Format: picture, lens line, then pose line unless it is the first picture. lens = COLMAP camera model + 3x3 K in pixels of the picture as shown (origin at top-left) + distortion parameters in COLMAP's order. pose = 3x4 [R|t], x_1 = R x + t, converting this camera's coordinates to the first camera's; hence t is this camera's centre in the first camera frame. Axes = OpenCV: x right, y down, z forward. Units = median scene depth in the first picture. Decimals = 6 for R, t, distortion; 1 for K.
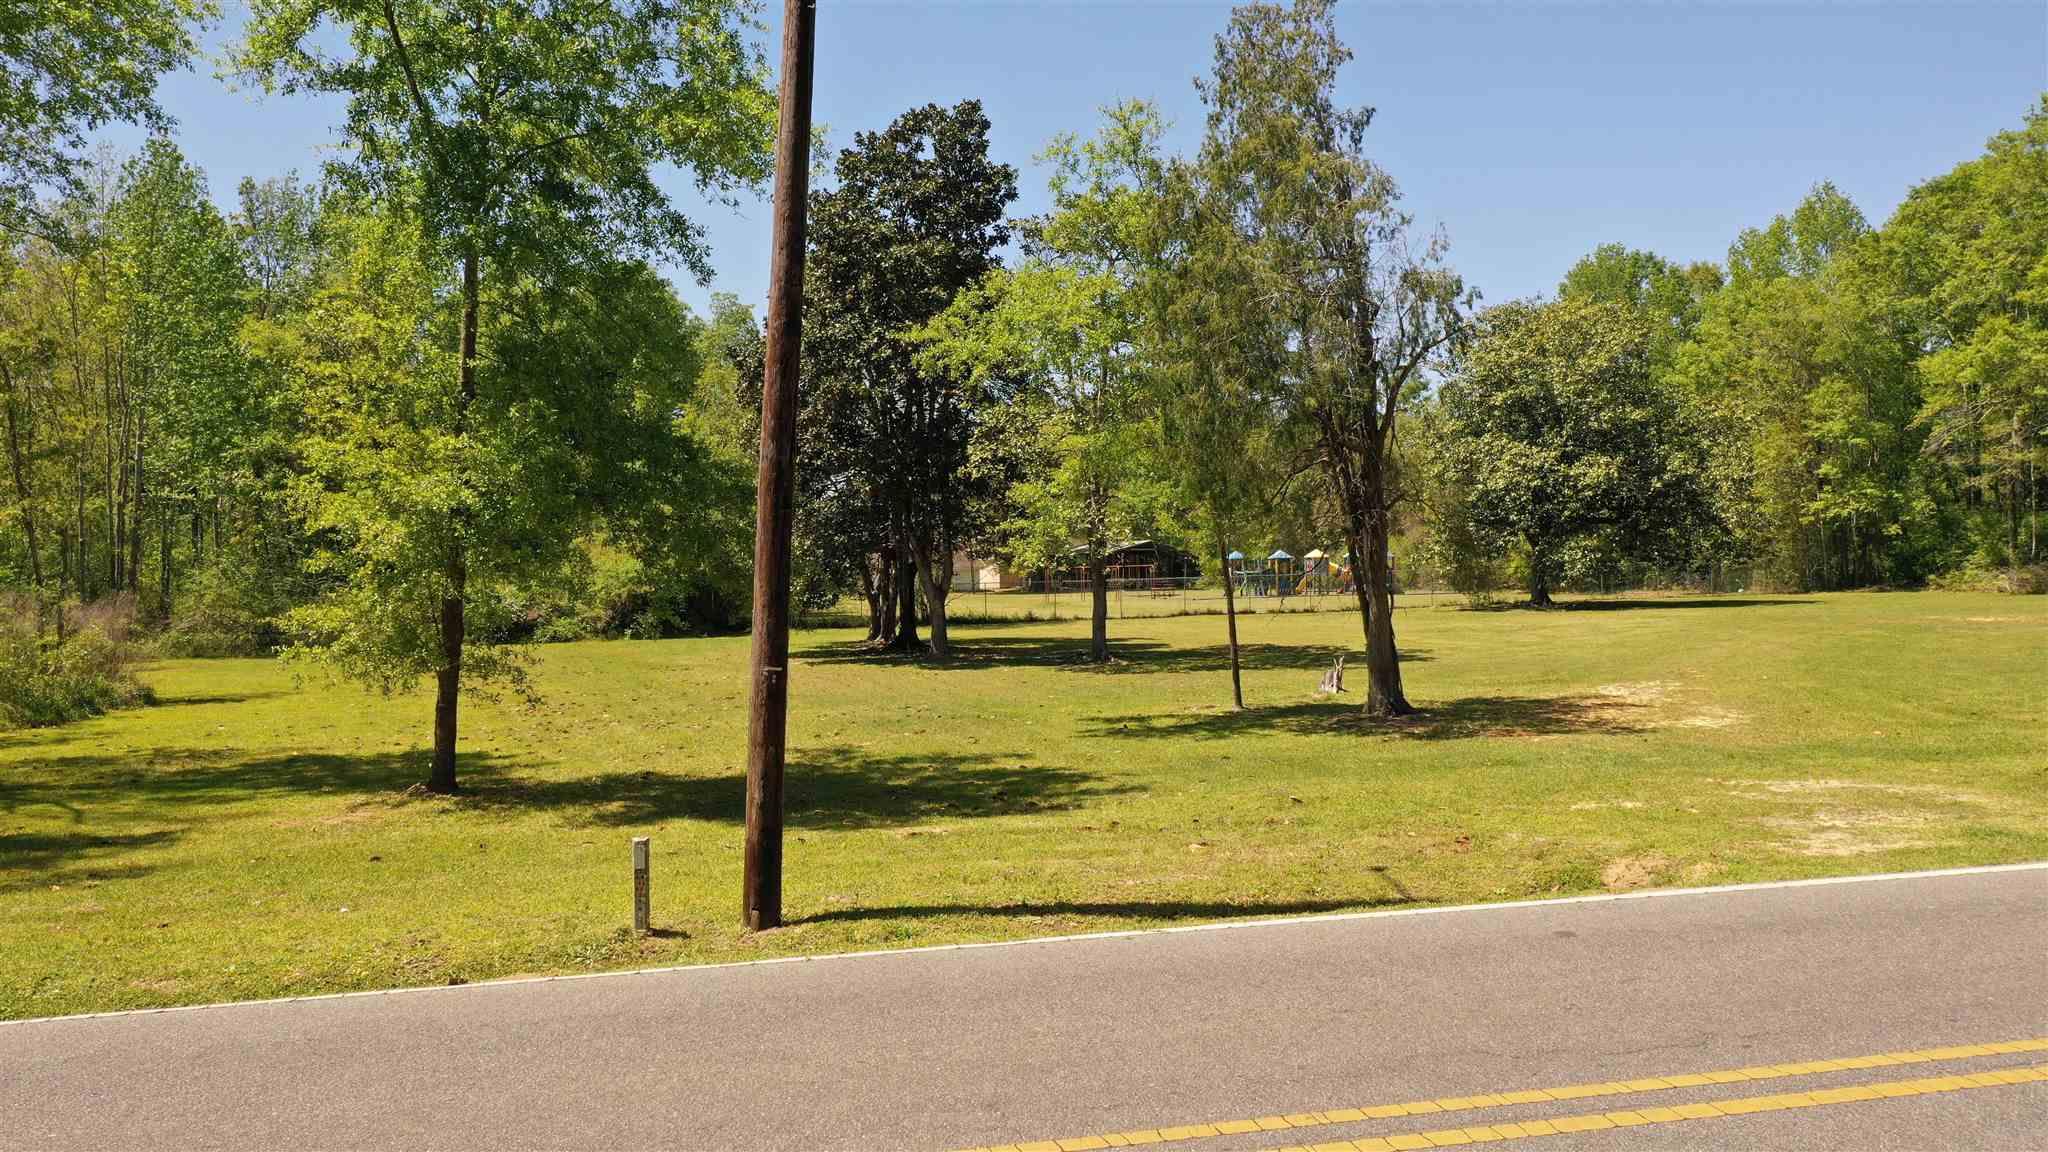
lens RADIAL K [[1683.3, 0, 1010.5], [0, 1683.3, 582.0], [0, 0, 1]] dist [0.008138, -0.005936]
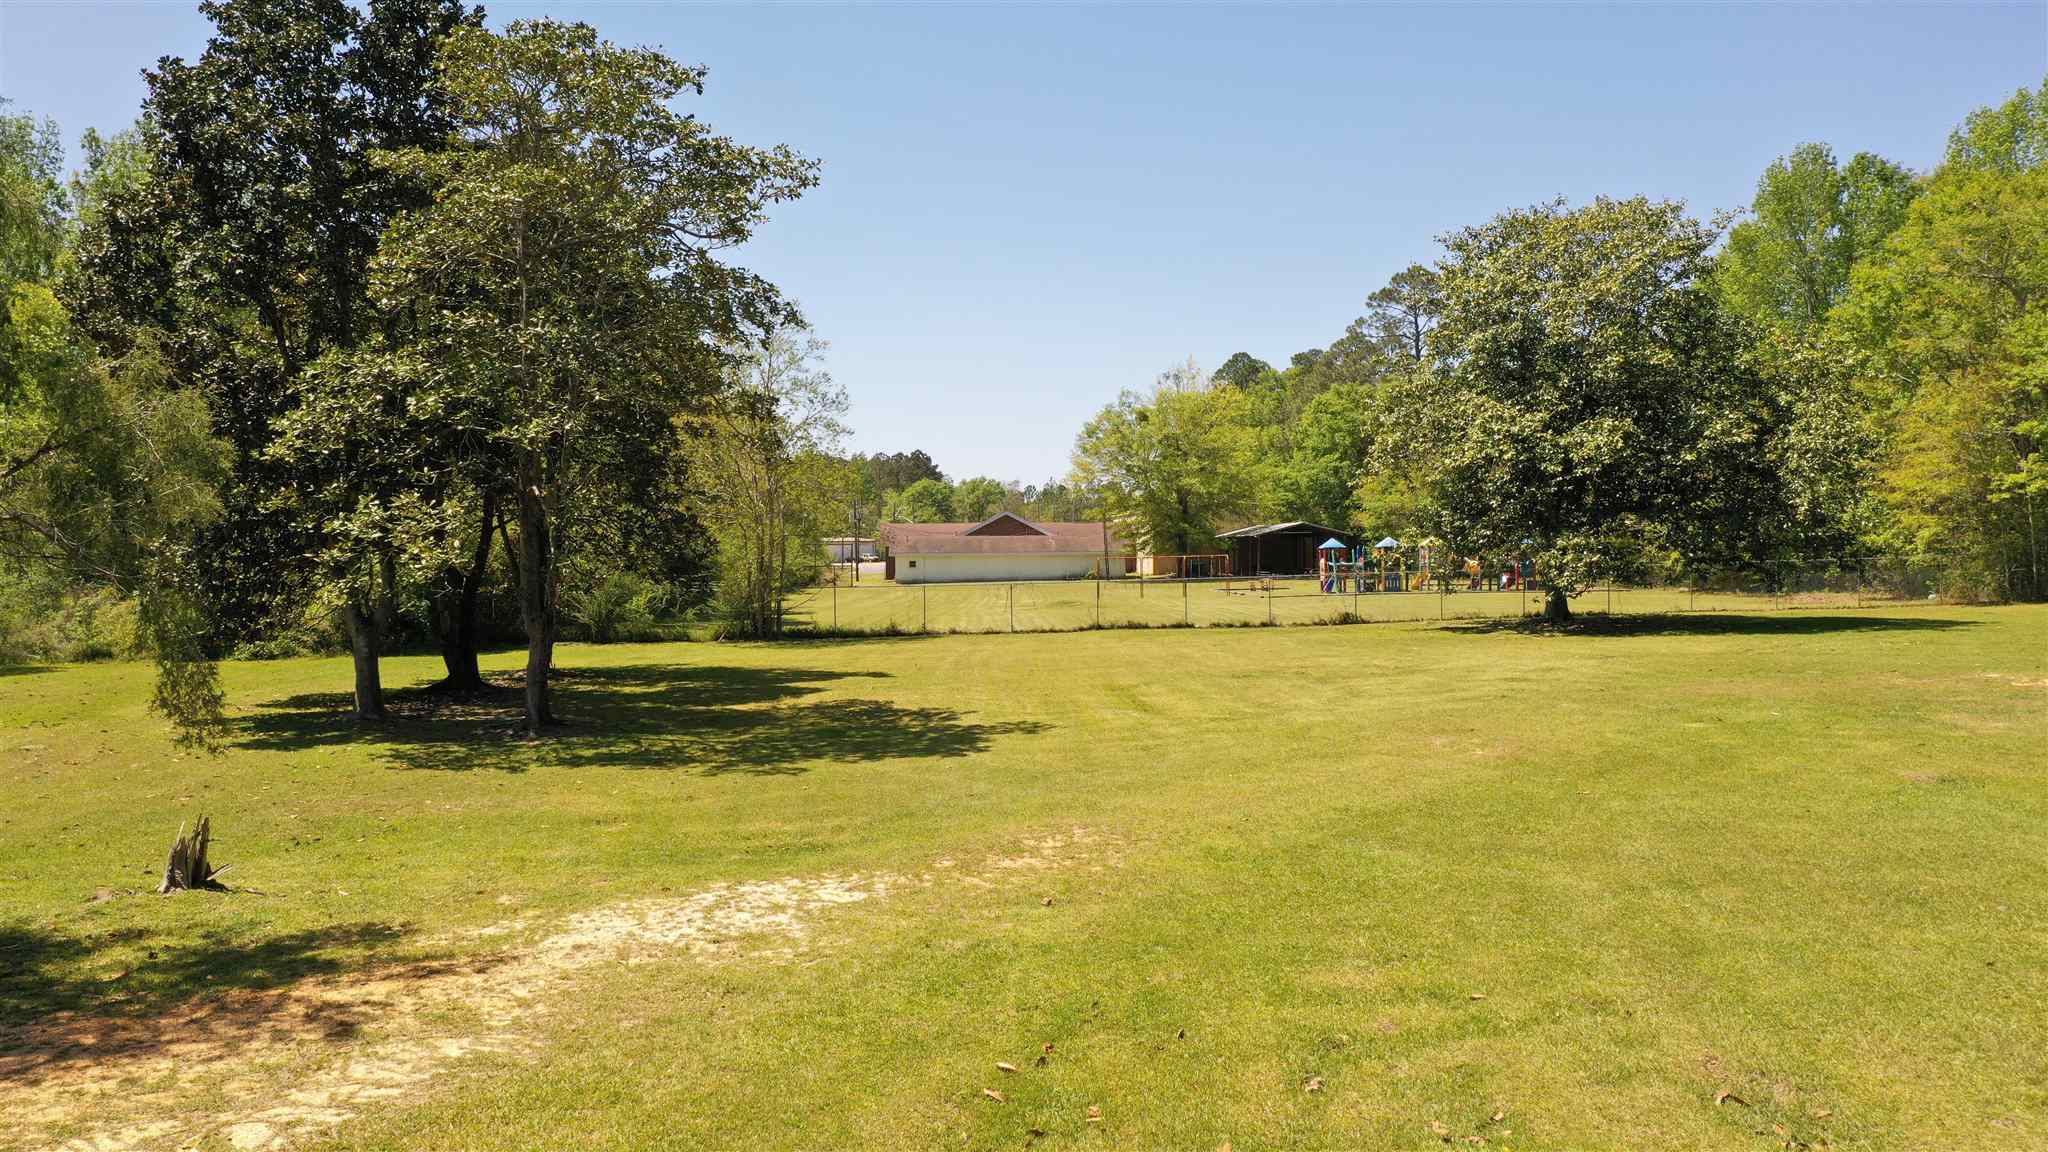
lens RADIAL K [[1683.3, 0, 1034.5], [0, 1683.3, 568.0], [0, 0, 1]] dist [0.008138, -0.005936]
pose [[0.977276, 0.005043, -0.211909, 0.255776], [-0.002886, 0.999941, 0.010490, -0.017580], [0.211949, -0.009640, 0.977233, 0.243419]]
